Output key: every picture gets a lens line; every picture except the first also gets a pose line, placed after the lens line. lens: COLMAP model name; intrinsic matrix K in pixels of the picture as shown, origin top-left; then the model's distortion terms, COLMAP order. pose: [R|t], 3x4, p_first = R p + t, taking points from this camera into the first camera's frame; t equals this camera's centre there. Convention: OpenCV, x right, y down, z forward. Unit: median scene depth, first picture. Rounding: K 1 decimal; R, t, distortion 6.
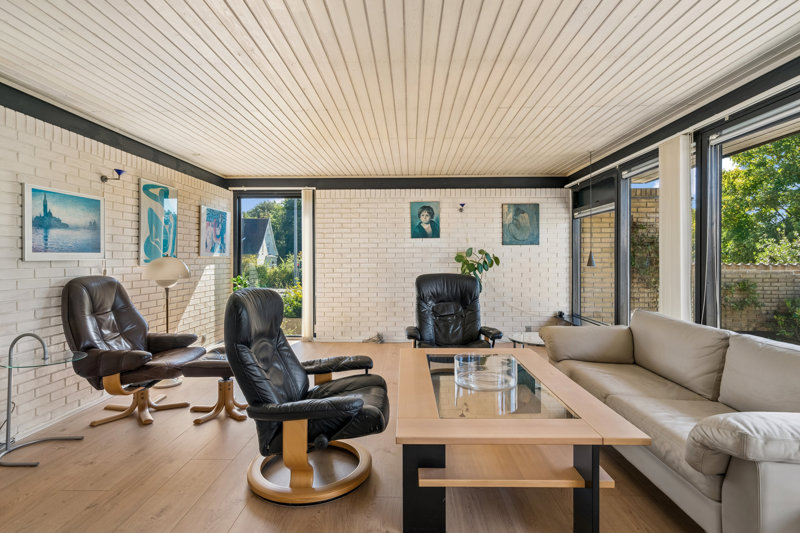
lens RADIAL K [[412.7, 0, 402.7], [0, 412.7, 258.8], [0, 0, 1]] dist [-0.000286, -0.000122]
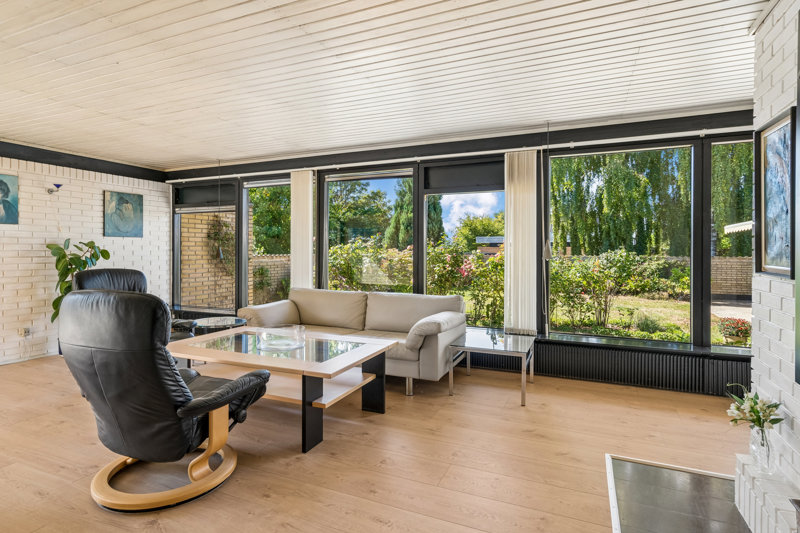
lens RADIAL K [[427.0, 0, 400.7], [0, 427.0, 251.3], [0, 0, 1]] dist [0.001762, 0.000377]
pose [[0.387512, 0.000624, 0.921865, -0.364361], [-0.000874, 1.000000, -0.000309, -0.001271], [-0.921864, -0.000686, 0.387512, 0.046099]]
